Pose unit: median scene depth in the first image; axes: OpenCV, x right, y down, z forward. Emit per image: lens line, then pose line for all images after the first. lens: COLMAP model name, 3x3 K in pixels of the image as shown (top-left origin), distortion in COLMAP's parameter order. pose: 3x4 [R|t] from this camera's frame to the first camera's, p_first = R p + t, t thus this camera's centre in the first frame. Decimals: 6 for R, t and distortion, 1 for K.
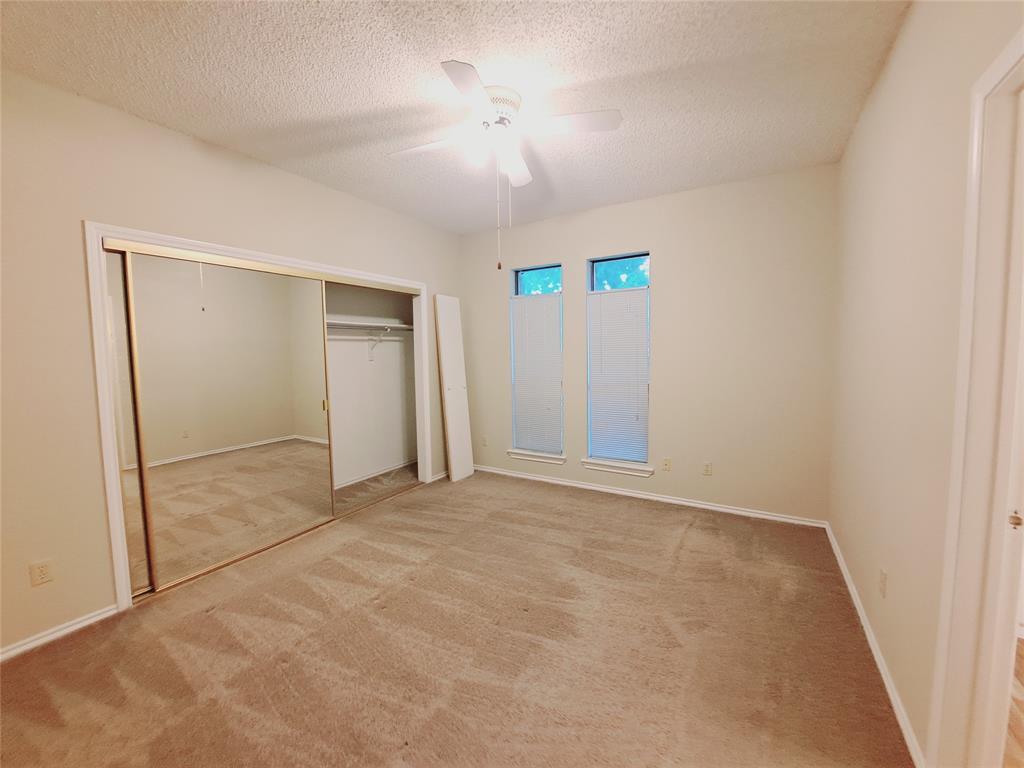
lens RADIAL K [[410.1, 0, 502.4], [0, 410.1, 380.0], [0, 0, 1]] dist [-0.013308, -0.000442]
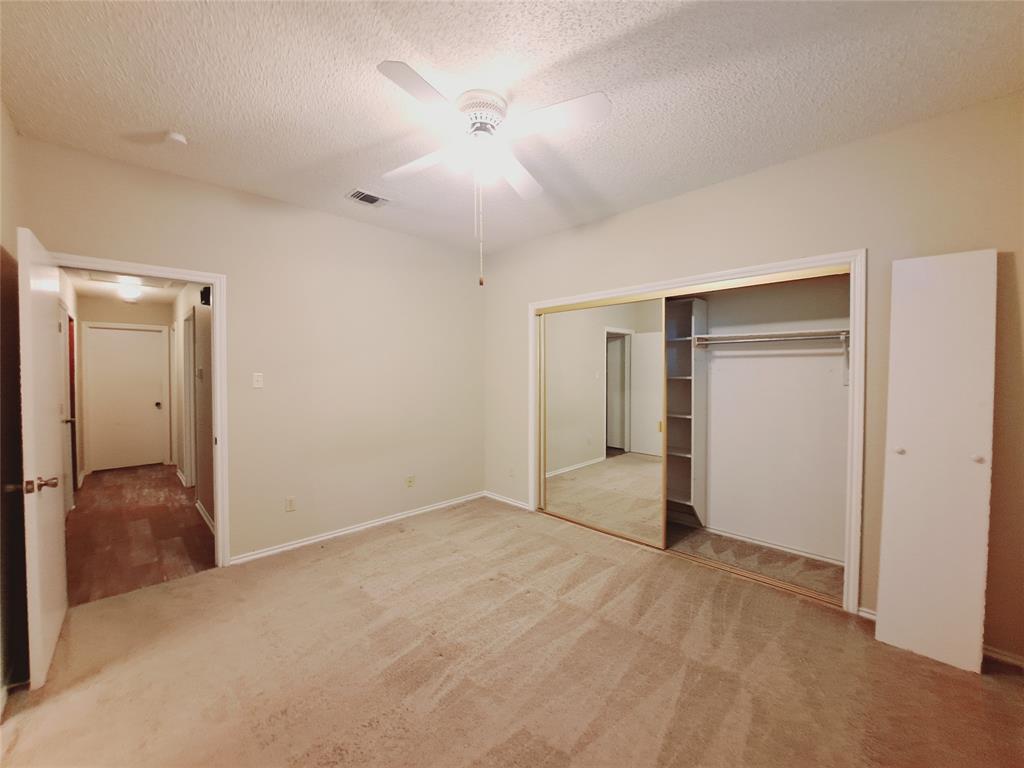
lens RADIAL K [[410.1, 0, 502.4], [0, 410.1, 380.0], [0, 0, 1]] dist [-0.013308, -0.000442]
pose [[-0.254261, 0.034756, -0.966511, 0.607487], [-0.066597, 0.996353, 0.053349, -0.076721], [0.964840, 0.077931, -0.251020, 0.899415]]
